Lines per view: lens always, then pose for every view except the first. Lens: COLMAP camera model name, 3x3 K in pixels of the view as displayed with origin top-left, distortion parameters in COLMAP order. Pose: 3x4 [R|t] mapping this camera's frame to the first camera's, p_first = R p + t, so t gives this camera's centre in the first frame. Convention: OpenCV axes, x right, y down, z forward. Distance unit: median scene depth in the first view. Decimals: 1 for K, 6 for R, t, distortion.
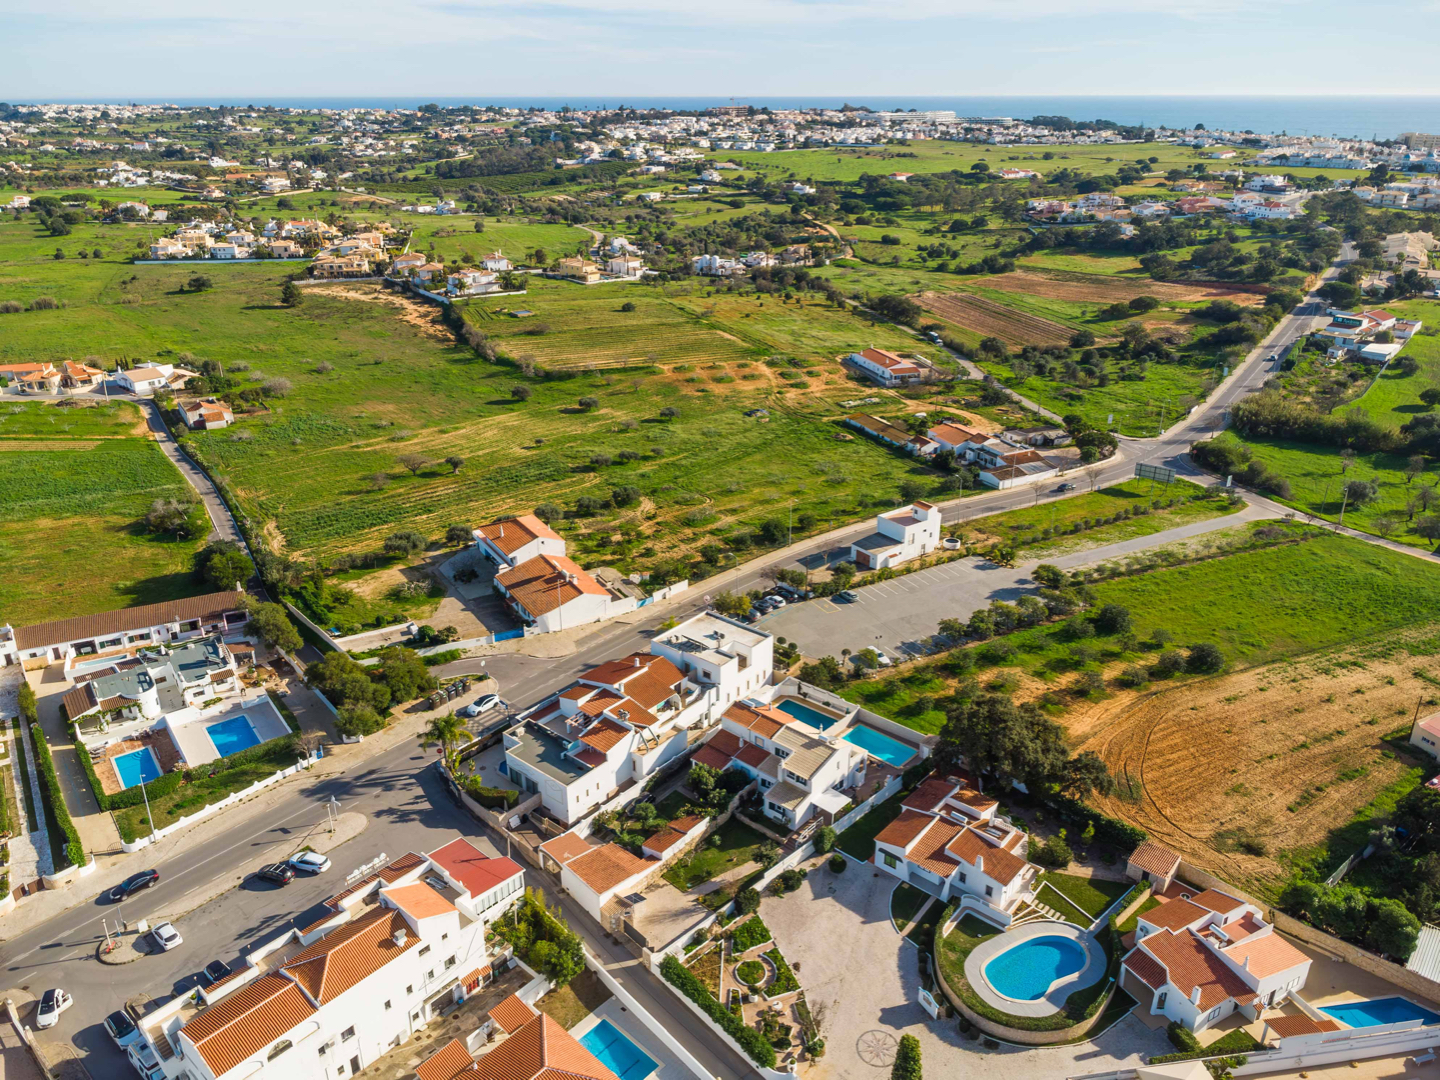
lens RADIAL K [[1044.4, 0, 729.2], [0, 1044.4, 547.0], [0, 0, 1]] dist [0.013692, -0.012088]
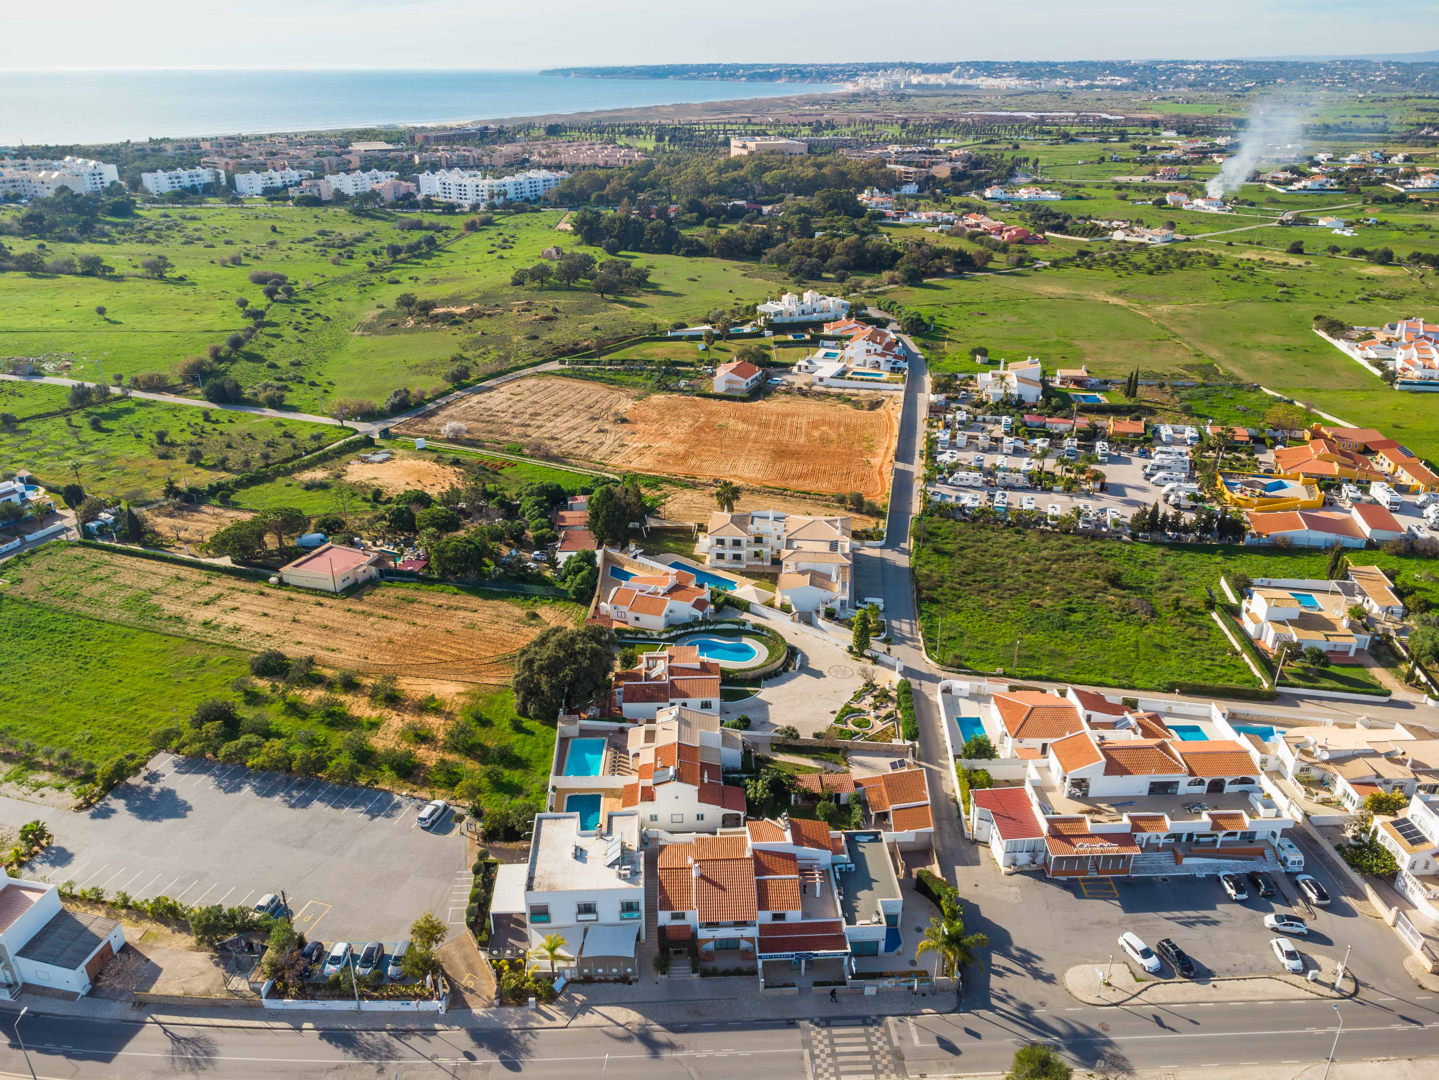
lens RADIAL K [[1043.7, 0, 720.9], [0, 1043.7, 539.6], [0, 0, 1]] dist [0.013692, -0.012088]
pose [[-0.677792, -0.303045, 0.669897, -0.470078], [0.296415, 0.721166, 0.626145, -0.468865], [-0.672857, 0.622964, -0.398974, 0.991303]]
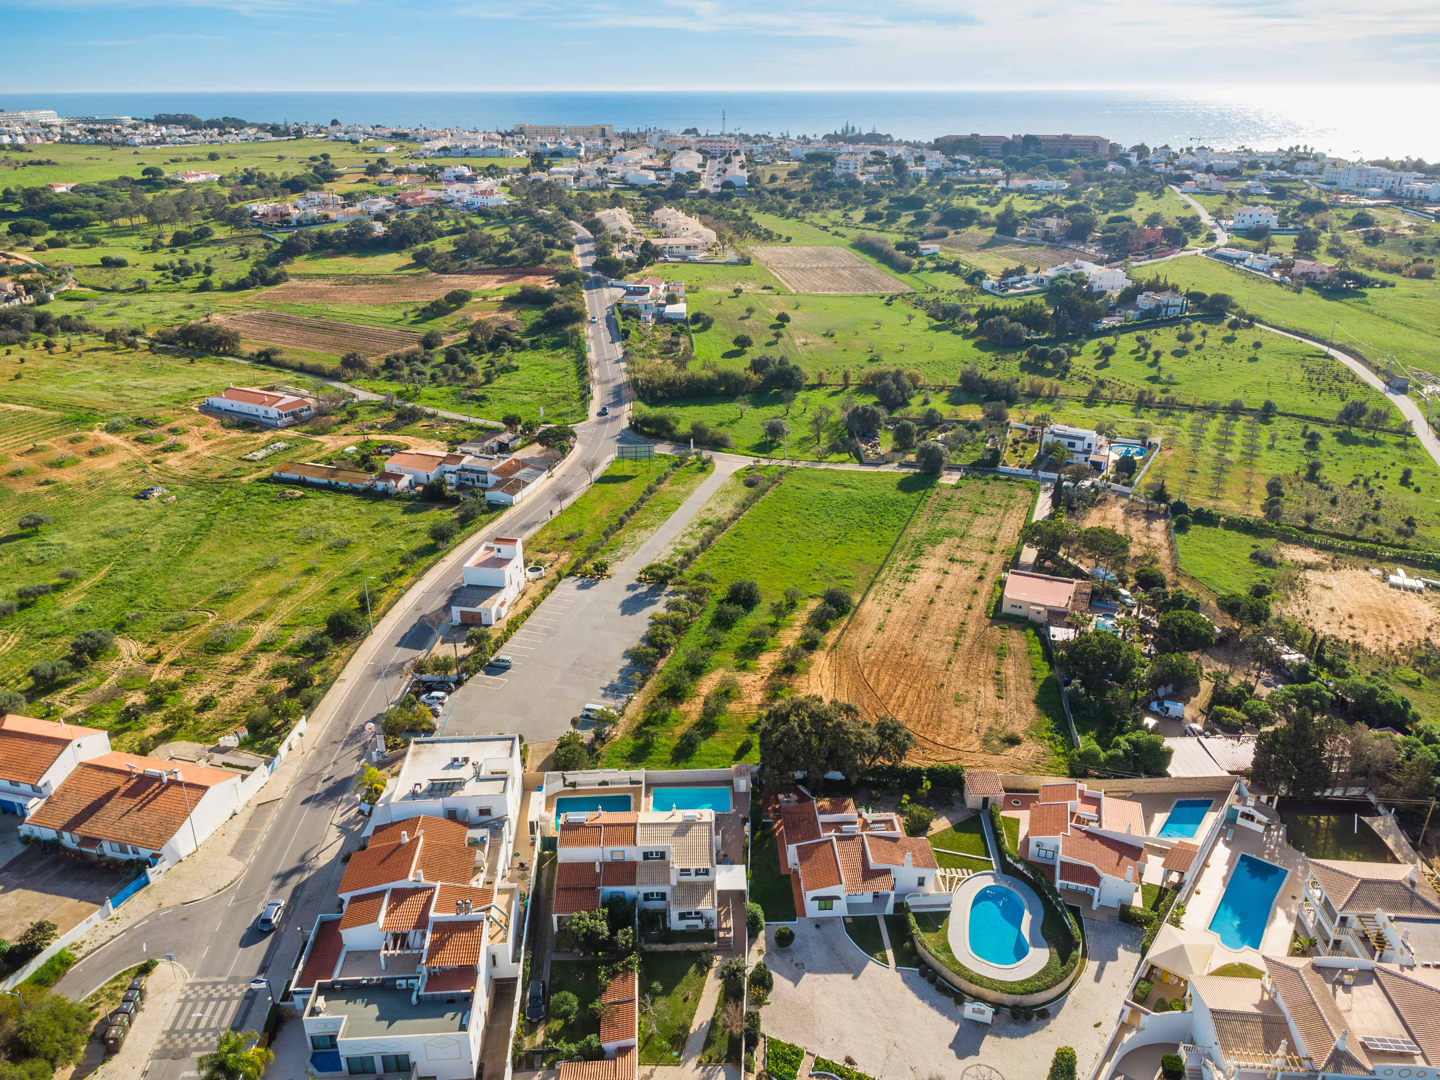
lens RADIAL K [[1044.4, 0, 716.6], [0, 1044.4, 538.8], [0, 0, 1]] dist [0.013692, -0.012088]
pose [[0.725870, -0.274058, 0.630876, -0.297554], [0.276381, 0.956106, 0.097343, -0.093295], [-0.629862, 0.103703, 0.769753, 0.217722]]
